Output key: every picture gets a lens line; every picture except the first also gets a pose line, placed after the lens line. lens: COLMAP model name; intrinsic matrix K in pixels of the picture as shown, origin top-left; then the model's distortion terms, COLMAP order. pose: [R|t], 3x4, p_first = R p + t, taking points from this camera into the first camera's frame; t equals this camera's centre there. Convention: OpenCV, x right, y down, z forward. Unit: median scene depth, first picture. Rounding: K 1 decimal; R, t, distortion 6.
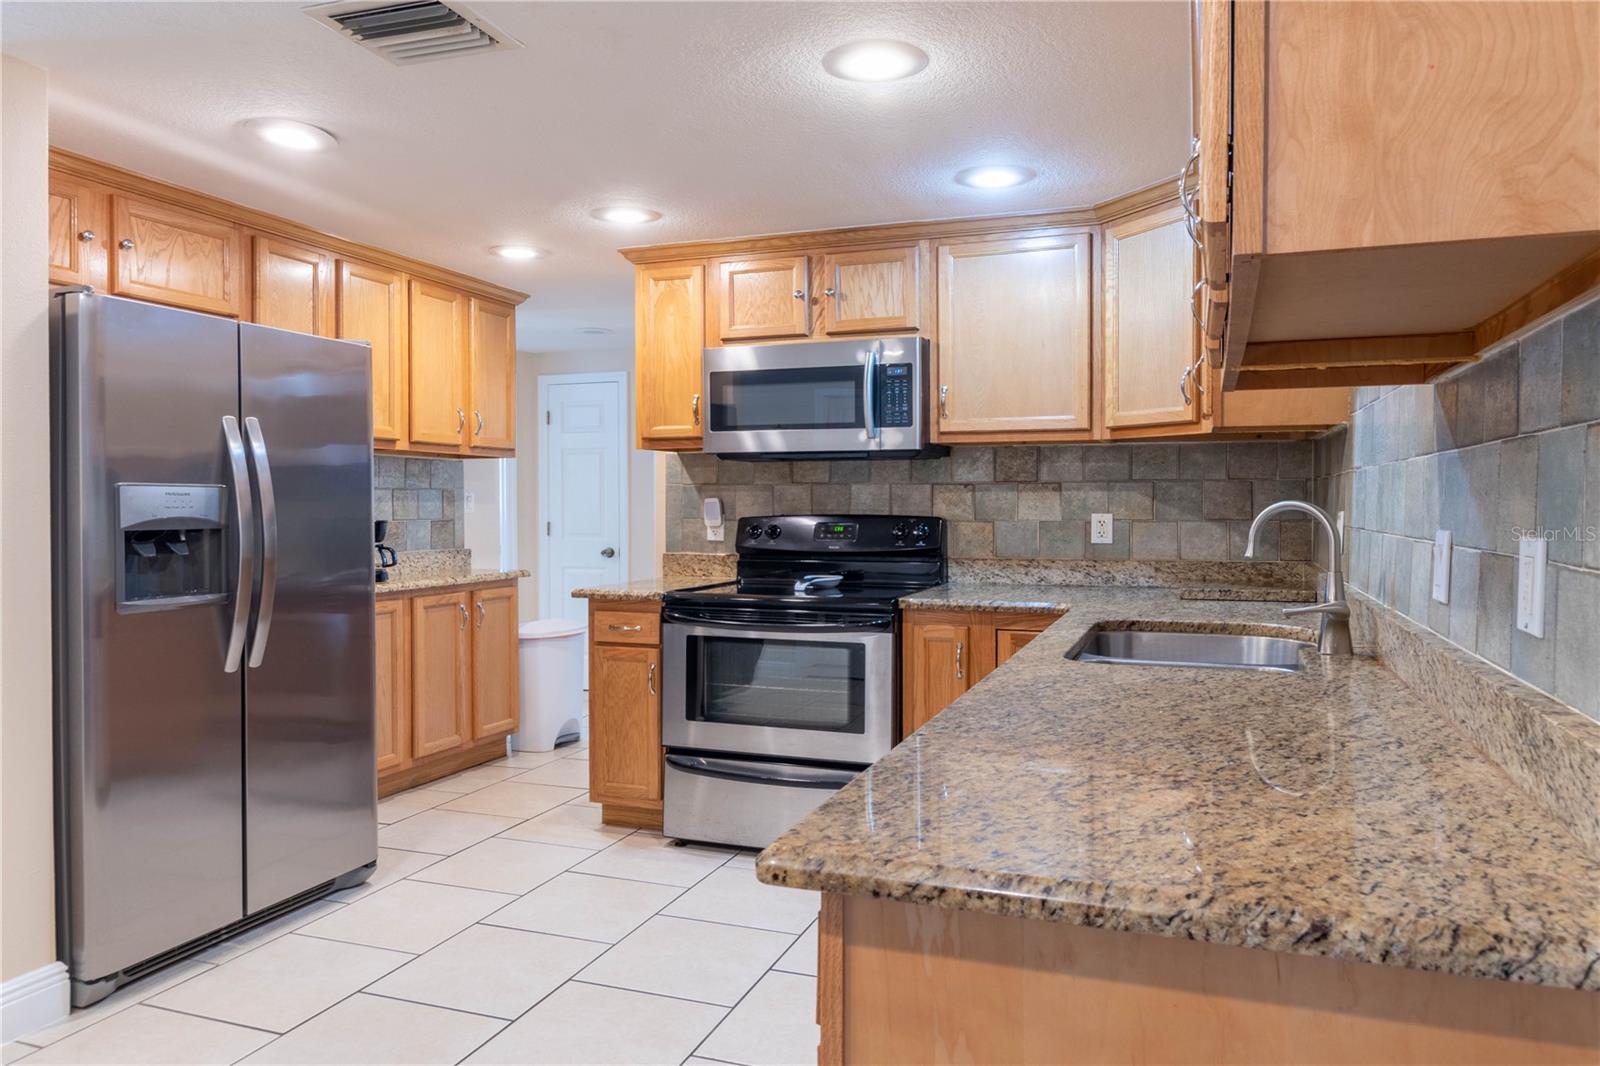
lens RADIAL K [[1029.5, 0, 801.3], [0, 1029.5, 518.3], [0, 0, 1]] dist [0.005463, 0.000162]
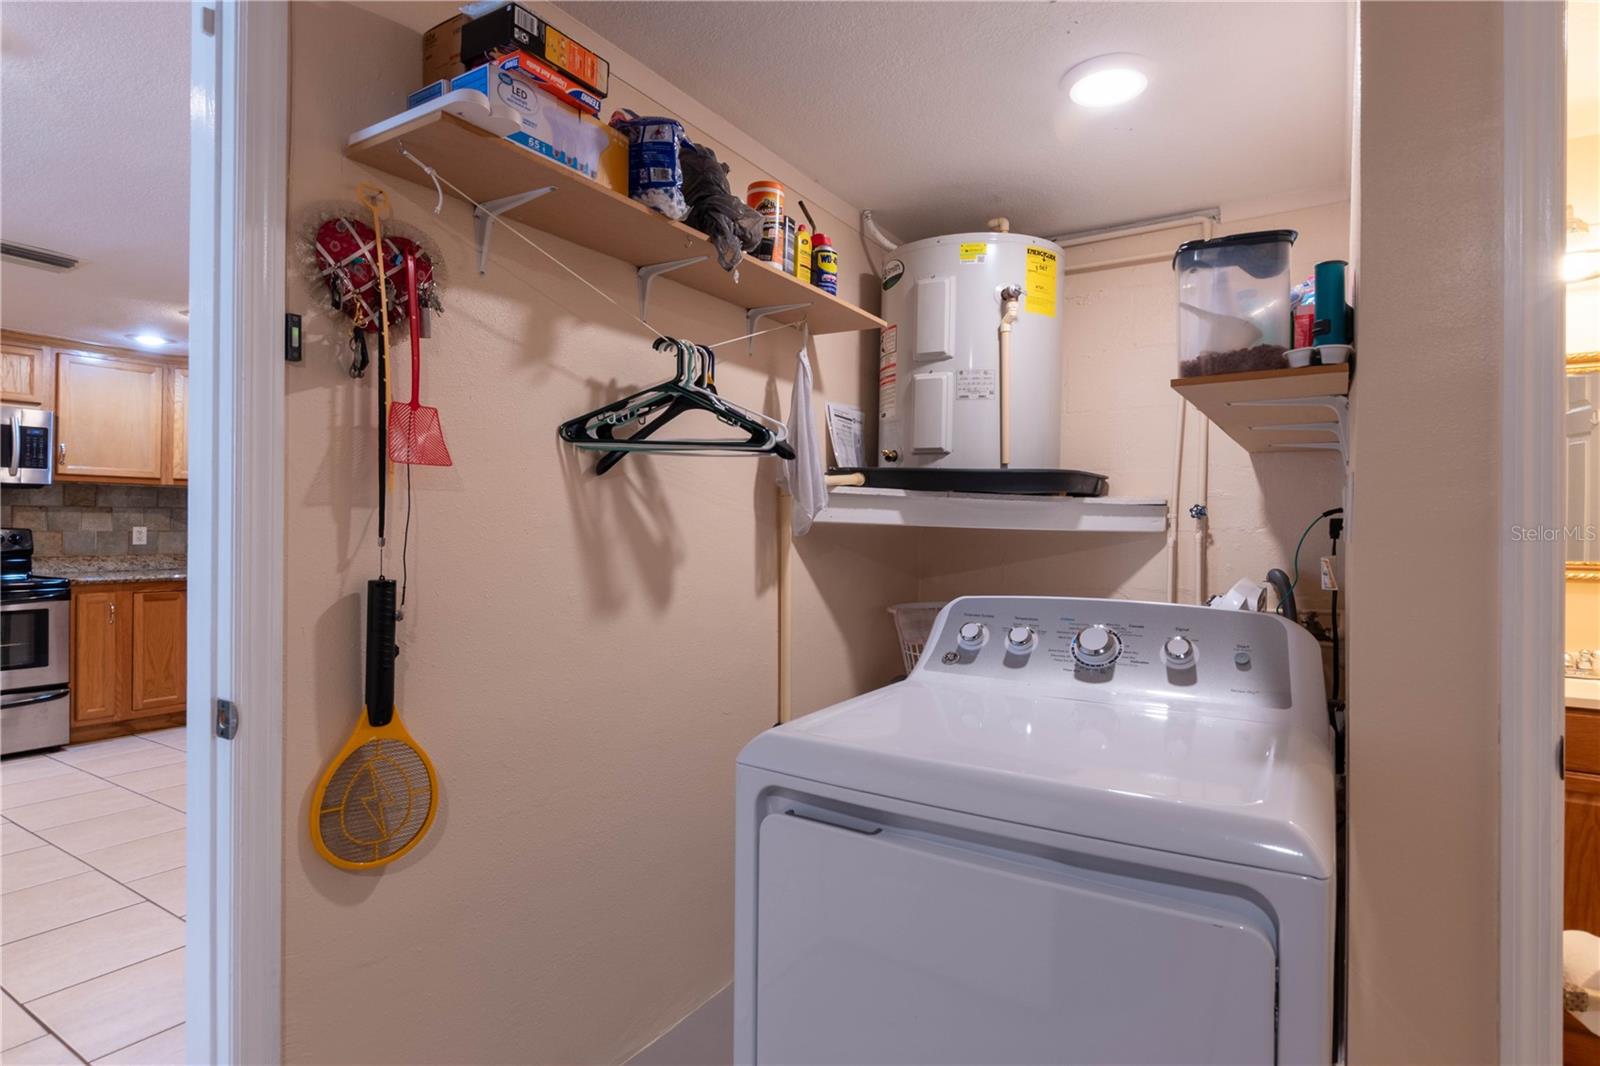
lens RADIAL K [[859.9, 0, 684.8], [0, 859.9, 530.3], [0, 0, 1]] dist [-0.000948, 0.000493]
pose [[0.328401, 0.000715, 0.944538, -0.743920], [0.005438, 0.999982, -0.002648, 0.009659], [-0.944523, 0.006006, 0.328391, -0.299645]]
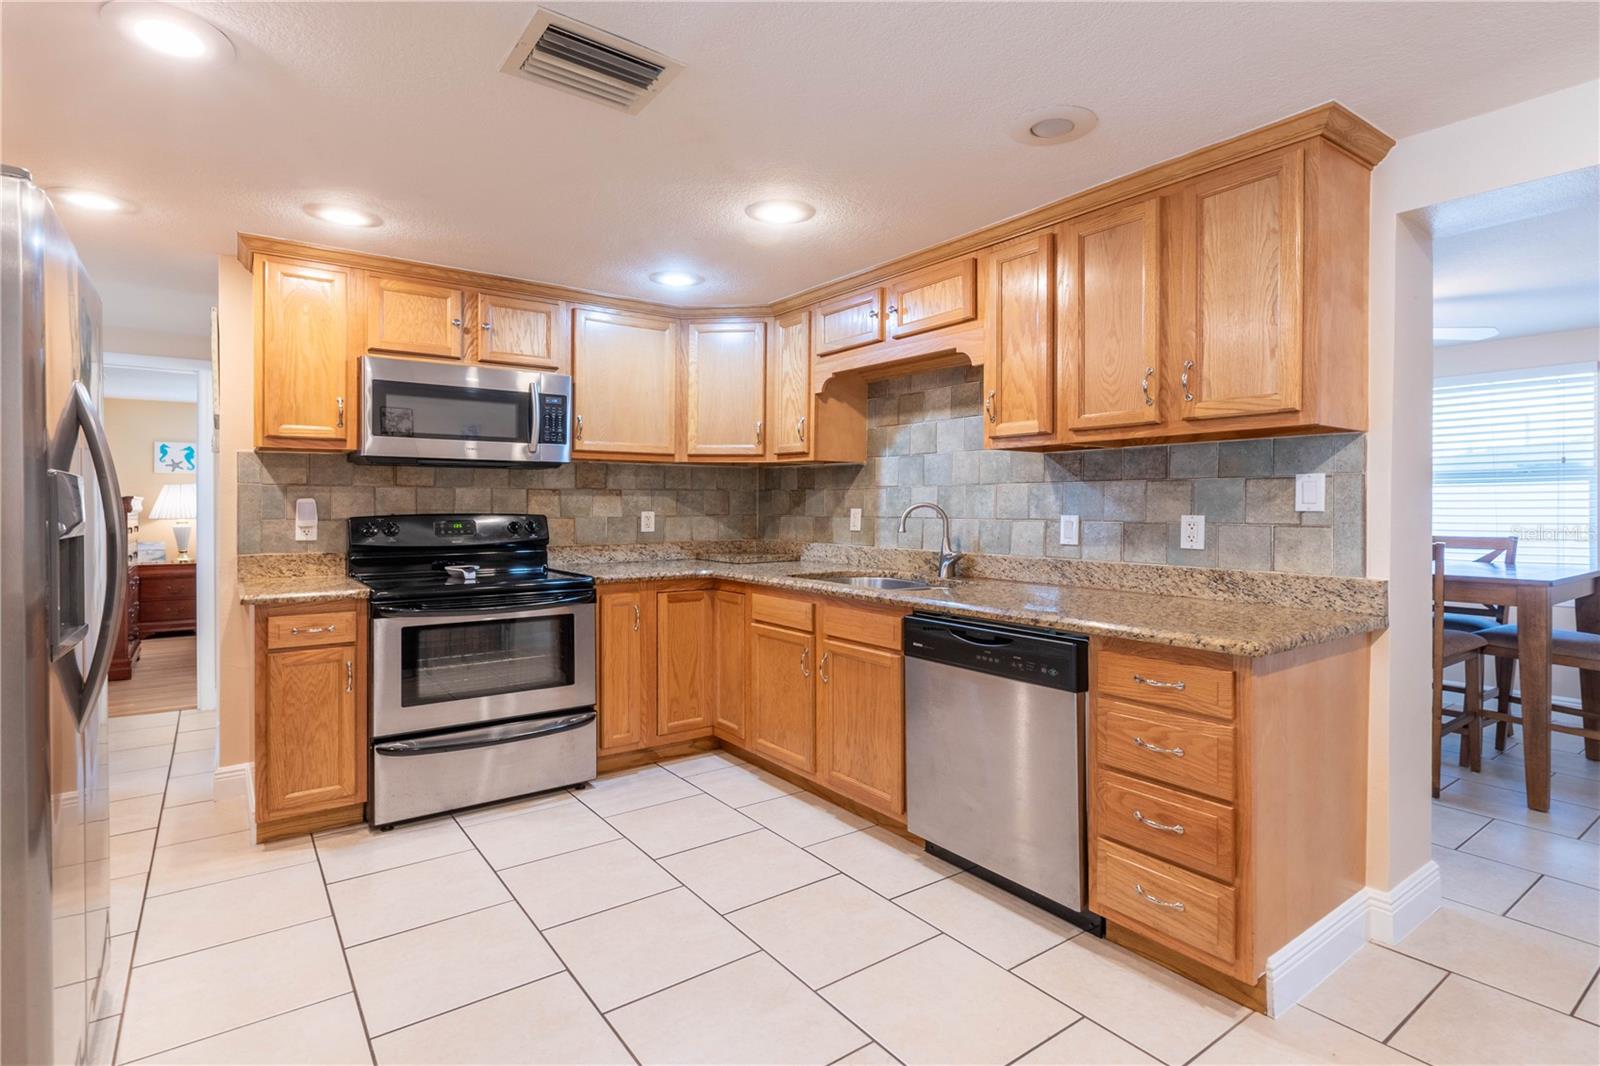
lens RADIAL K [[779.3, 0, 788.9], [0, 779.3, 512.2], [0, 0, 1]] dist [0.030849, 0.000850]
pose [[0.591187, -0.005318, 0.806517, -0.489864], [0.011194, 0.999936, -0.001611, 0.000389], [-0.806457, 0.009980, 0.591209, 0.181626]]
